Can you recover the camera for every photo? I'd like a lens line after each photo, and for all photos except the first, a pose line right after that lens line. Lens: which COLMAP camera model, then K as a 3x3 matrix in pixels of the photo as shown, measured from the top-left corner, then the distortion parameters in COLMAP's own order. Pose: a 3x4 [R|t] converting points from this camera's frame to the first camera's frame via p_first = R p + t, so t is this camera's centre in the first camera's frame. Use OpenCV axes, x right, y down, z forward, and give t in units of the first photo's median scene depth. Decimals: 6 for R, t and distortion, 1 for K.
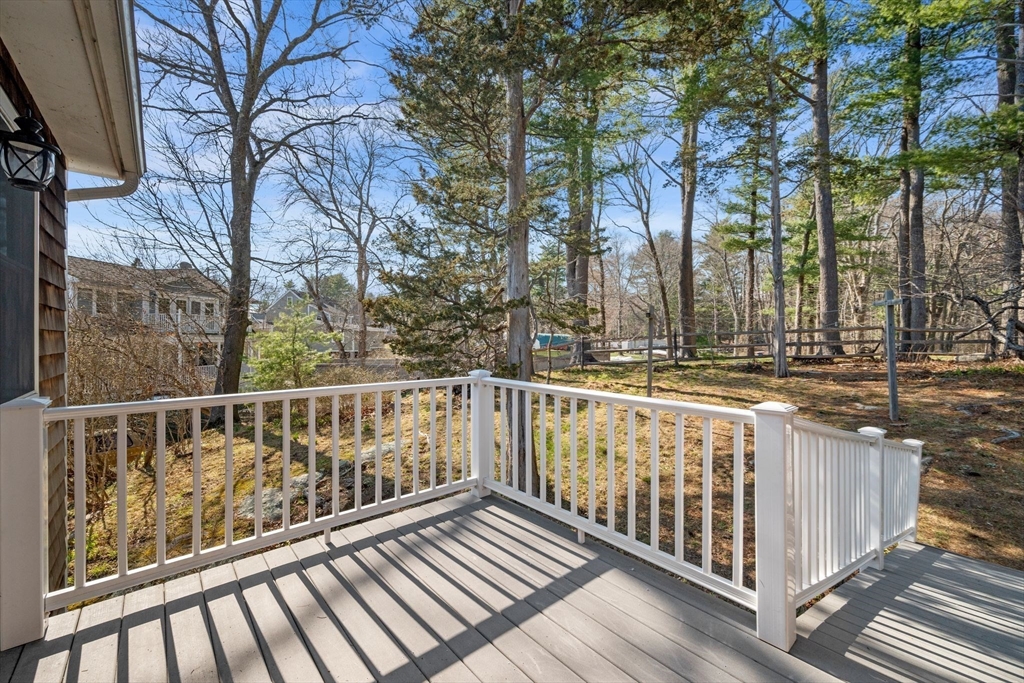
lens RADIAL K [[407.7, 0, 512.8], [0, 407.7, 337.3], [0, 0, 1]] dist [0.000597, 0.000266]
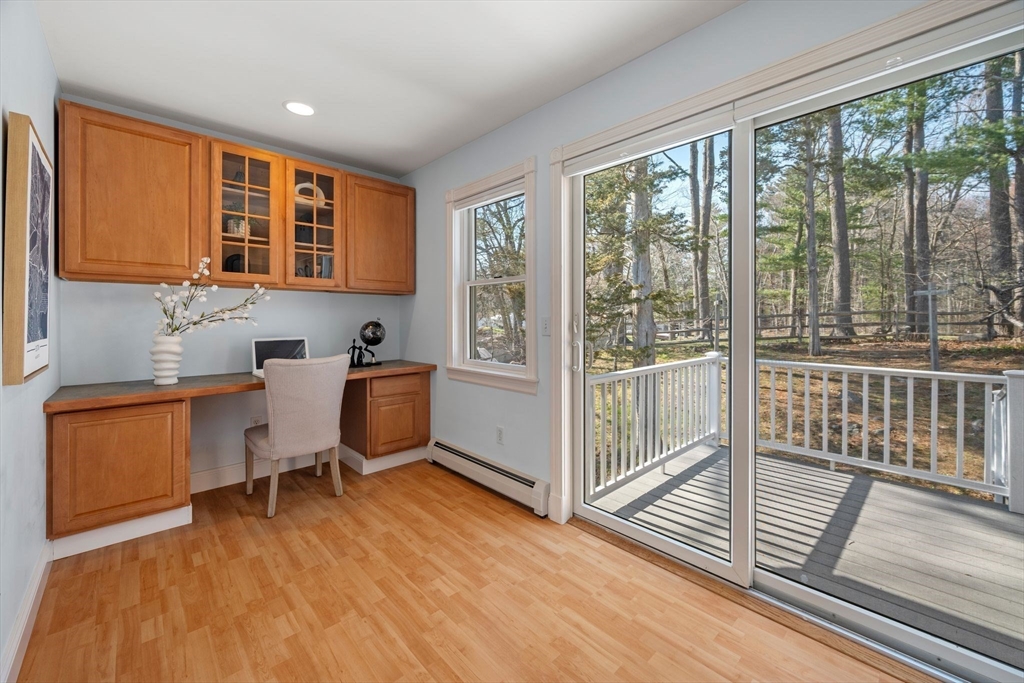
lens RADIAL K [[406.0, 0, 510.9], [0, 406.0, 321.1], [0, 0, 1]] dist [0.001000, 0.000019]
pose [[0.999096, -0.003670, 0.042348, -0.189012], [0.003343, 0.999964, 0.007796, -0.008240], [-0.042375, -0.007647, 0.999073, -0.073620]]
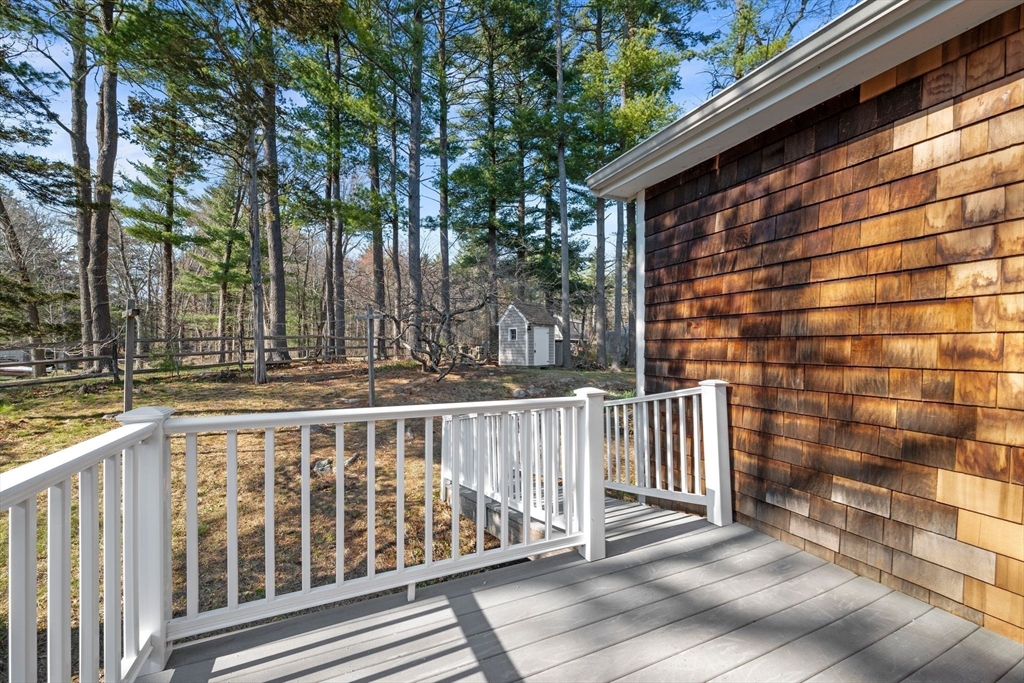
lens RADIAL K [[405.7, 0, 504.4], [0, 405.7, 350.9], [0, 0, 1]] dist [-0.001343, -0.000069]
pose [[0.296456, -0.014349, 0.954939, -0.094505], [-0.000459, 0.999885, 0.015167, 0.001568], [-0.955046, -0.004935, 0.296416, 0.107200]]
